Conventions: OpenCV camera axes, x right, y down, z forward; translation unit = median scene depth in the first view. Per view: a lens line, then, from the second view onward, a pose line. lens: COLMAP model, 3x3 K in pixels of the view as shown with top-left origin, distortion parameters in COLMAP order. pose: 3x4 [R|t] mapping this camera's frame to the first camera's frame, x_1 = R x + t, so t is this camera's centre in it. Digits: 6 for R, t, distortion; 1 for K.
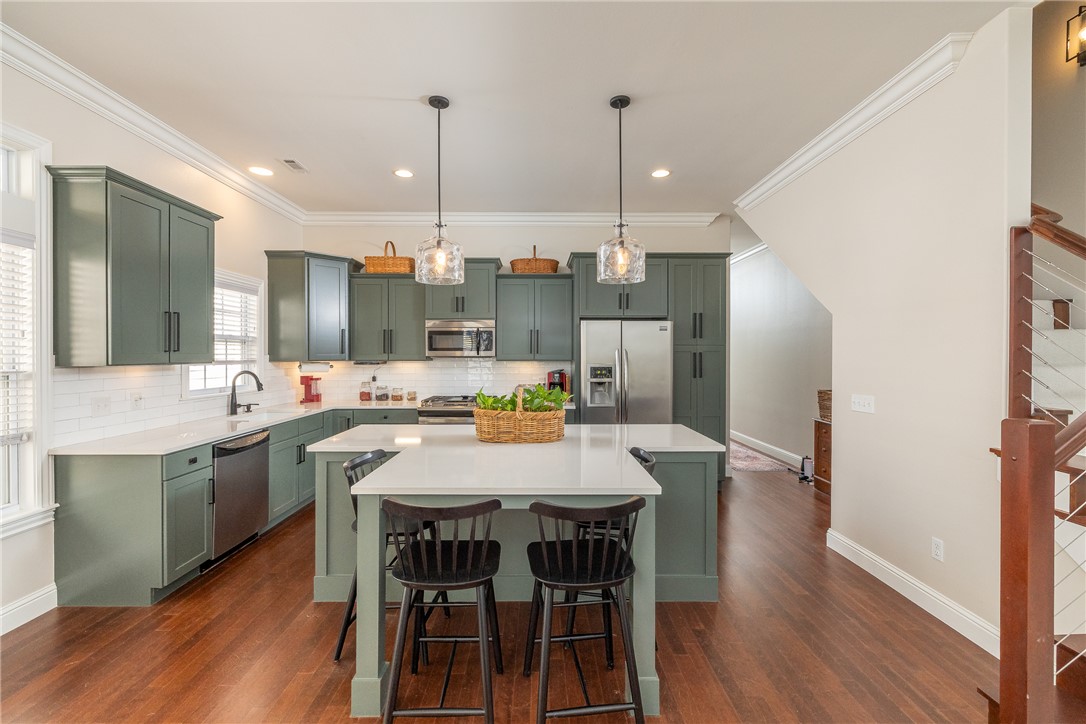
lens RADIAL K [[447.8, 0, 541.2], [0, 447.8, 363.5], [0, 0, 1]] dist [0.010035, 0.000635]
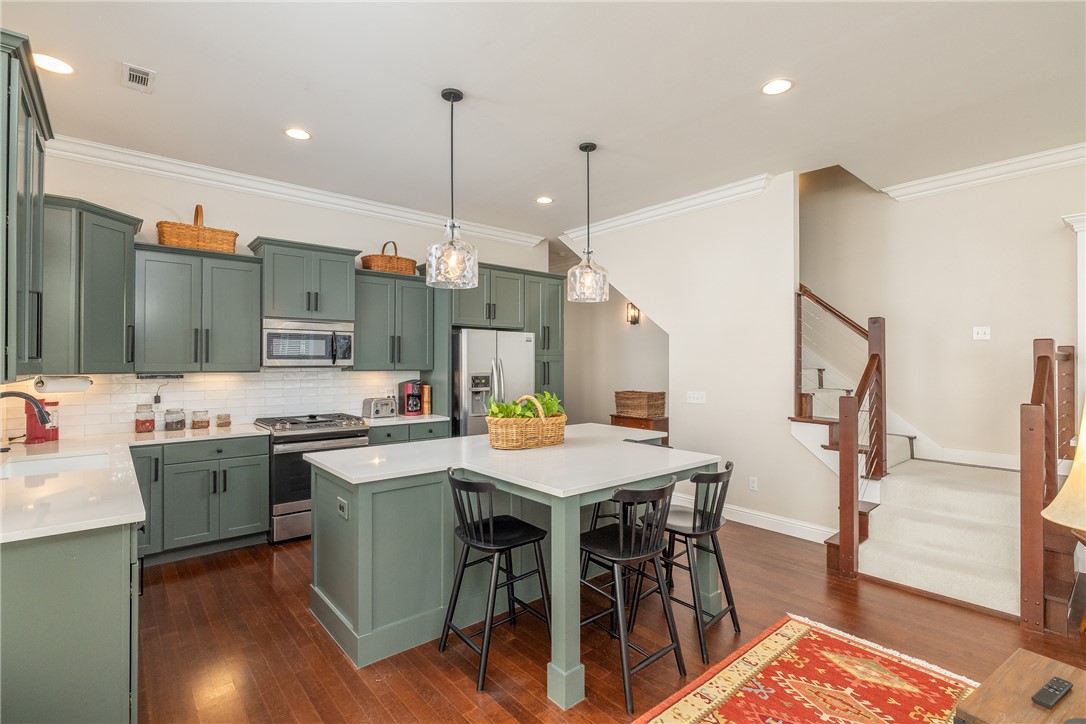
lens RADIAL K [[499.6, 0, 538.8], [0, 499.6, 369.1], [0, 0, 1]] dist [0.005162, 0.000217]
pose [[0.775408, -0.007467, 0.631417, -0.432191], [0.013190, 0.999903, -0.004374, -0.000888], [-0.631323, 0.011720, 0.775431, 0.047366]]
